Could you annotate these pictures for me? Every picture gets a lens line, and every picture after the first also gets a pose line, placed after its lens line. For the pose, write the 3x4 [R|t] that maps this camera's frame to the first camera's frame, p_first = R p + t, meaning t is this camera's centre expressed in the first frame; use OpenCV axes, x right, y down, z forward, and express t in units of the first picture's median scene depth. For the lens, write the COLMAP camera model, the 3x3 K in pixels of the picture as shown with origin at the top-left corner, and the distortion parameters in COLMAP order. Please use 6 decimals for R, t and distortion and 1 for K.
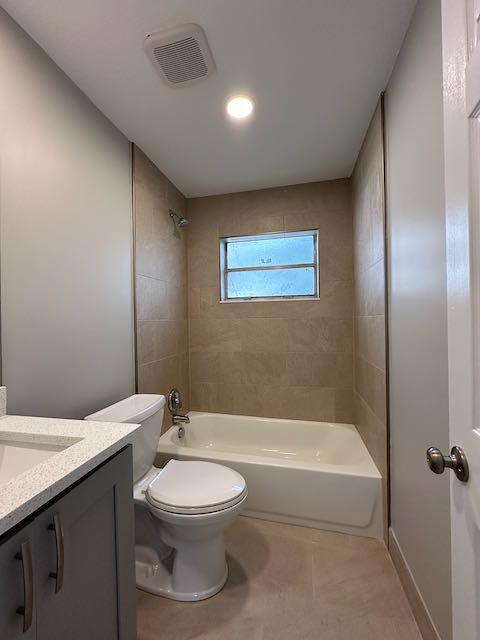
lens RADIAL K [[255.6, 0, 240.0], [0, 255.6, 320.0], [0, 0, 1]] dist [0.000422, 0.000080]
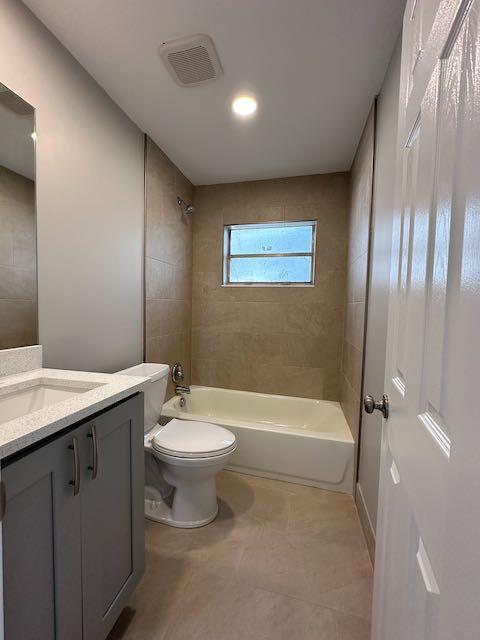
lens RADIAL K [[255.6, 0, 240.0], [0, 255.6, 320.0], [0, 0, 1]] dist [0.000422, 0.000080]
pose [[0.999061, 0.040740, -0.014766, 0.026402], [-0.039915, 0.997829, 0.052392, 0.018972], [0.016869, -0.051754, 0.998517, -0.108767]]
